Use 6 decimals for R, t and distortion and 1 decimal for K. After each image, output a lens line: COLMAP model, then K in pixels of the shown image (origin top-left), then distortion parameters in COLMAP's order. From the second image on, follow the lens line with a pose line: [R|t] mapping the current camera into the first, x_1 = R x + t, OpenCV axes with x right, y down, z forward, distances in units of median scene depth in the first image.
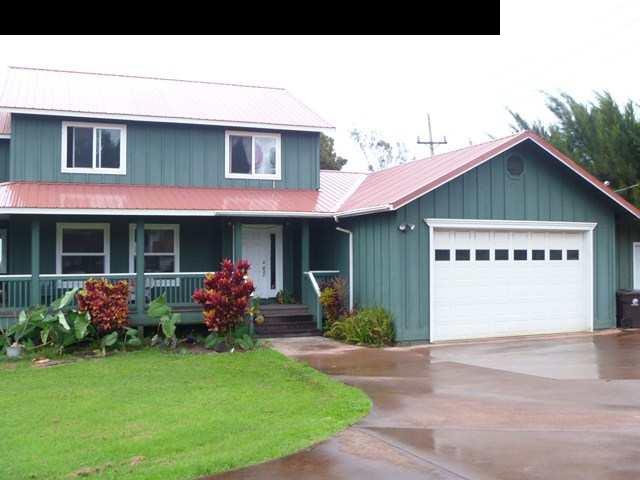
lens RADIAL K [[664.9, 0, 320.0], [0, 664.9, 240.0], [0, 0, 1]] dist [-0.102891, 0.023490]
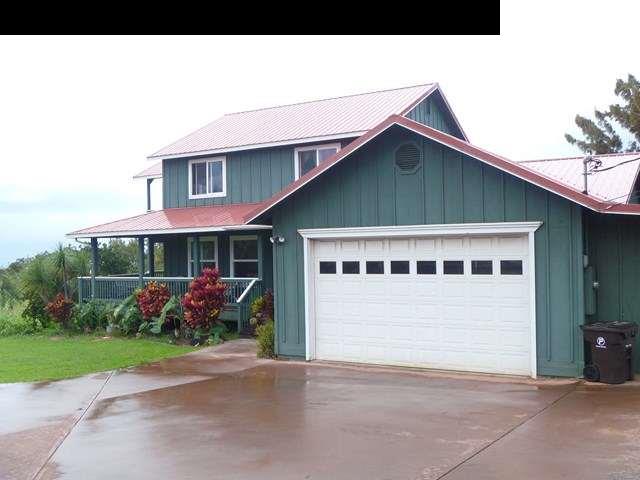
lens RADIAL K [[683.2, 0, 320.0], [0, 683.2, 240.0], [0, 0, 1]] dist [-0.087463, -0.002497]
pose [[0.609562, -0.019049, -0.792510, 0.888389], [0.030543, 0.999533, -0.000533, -0.014469], [0.792150, -0.023880, 0.609859, 0.396127]]
